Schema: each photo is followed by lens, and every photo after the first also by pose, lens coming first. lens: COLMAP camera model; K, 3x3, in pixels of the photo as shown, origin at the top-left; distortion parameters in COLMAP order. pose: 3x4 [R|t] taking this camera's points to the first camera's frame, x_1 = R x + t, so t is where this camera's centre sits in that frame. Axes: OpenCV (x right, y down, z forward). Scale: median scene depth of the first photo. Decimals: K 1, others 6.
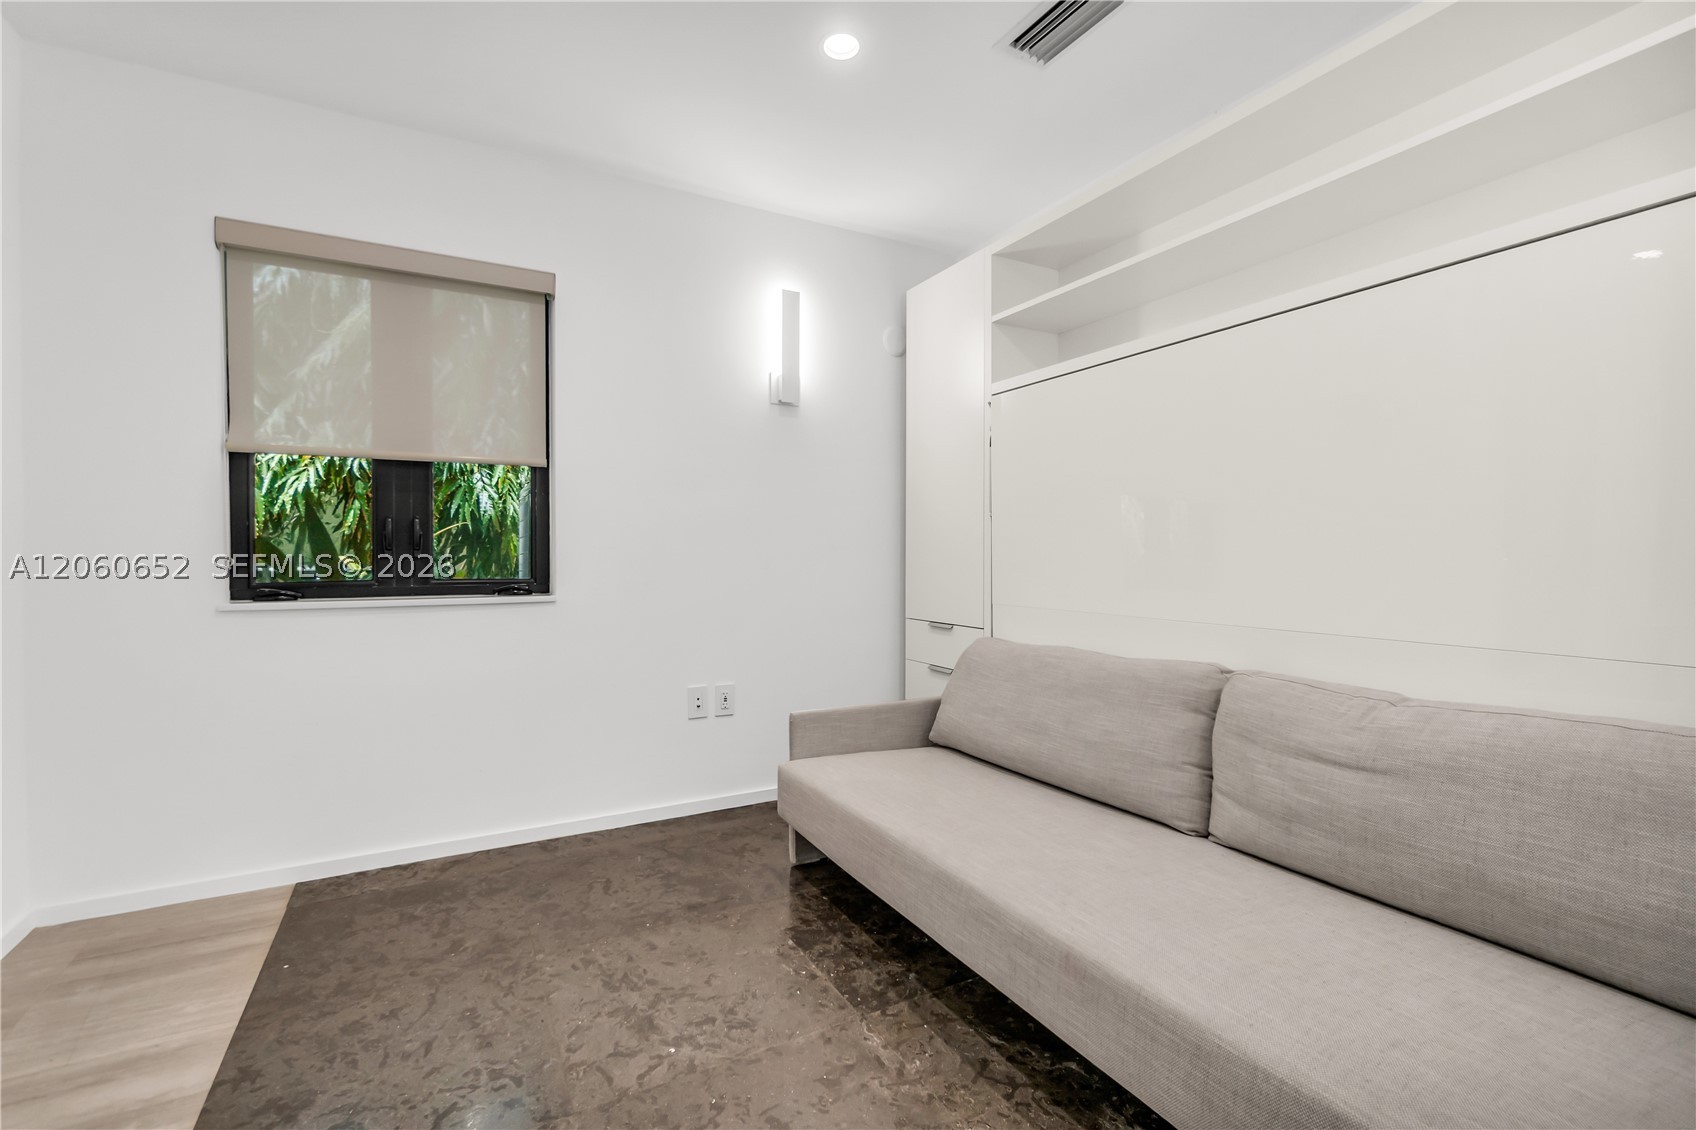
lens RADIAL K [[753.1, 0, 847.7], [0, 753.1, 561.2], [0, 0, 1]] dist [-0.013087, 0.000115]
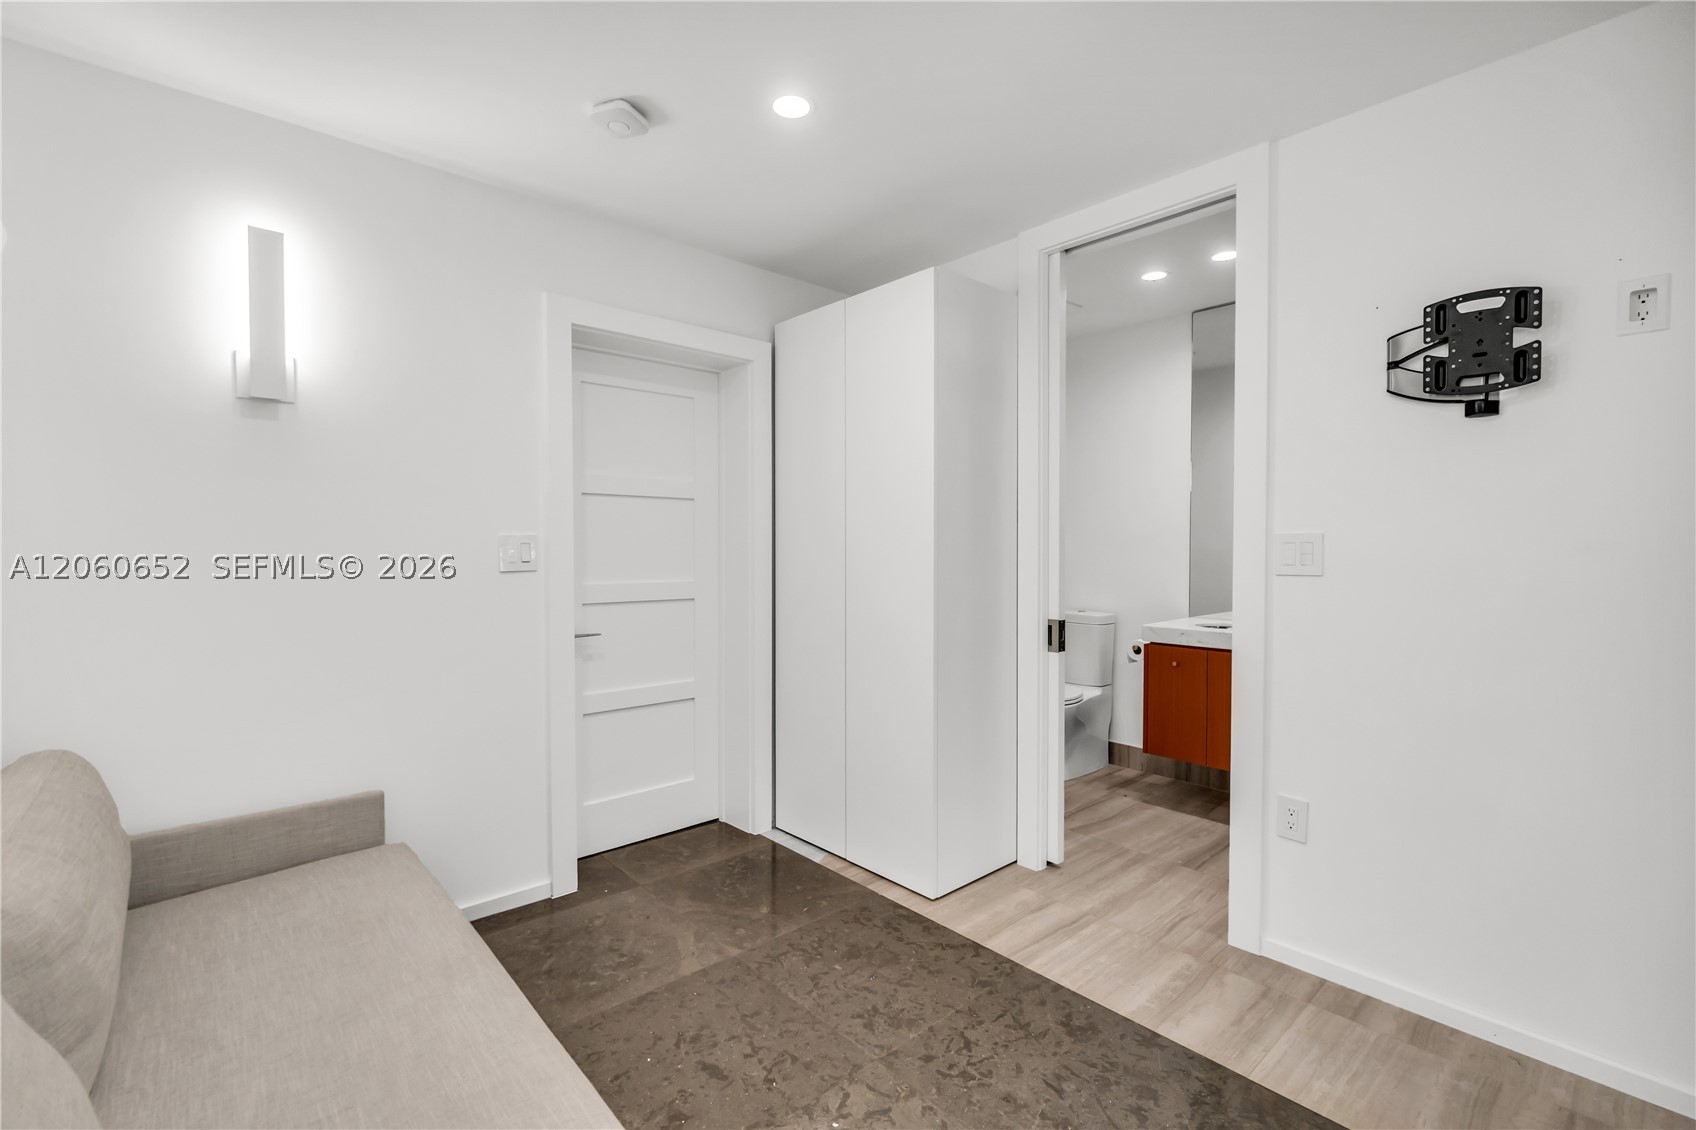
lens RADIAL K [[753.1, 0, 849.1], [0, 753.1, 561.2], [0, 0, 1]] dist [-0.013087, 0.000115]
pose [[-0.974154, 0.002319, -0.225871, -0.021777], [-0.006282, 0.999282, 0.037355, -0.171561], [0.225795, 0.037808, -0.973441, 2.055438]]
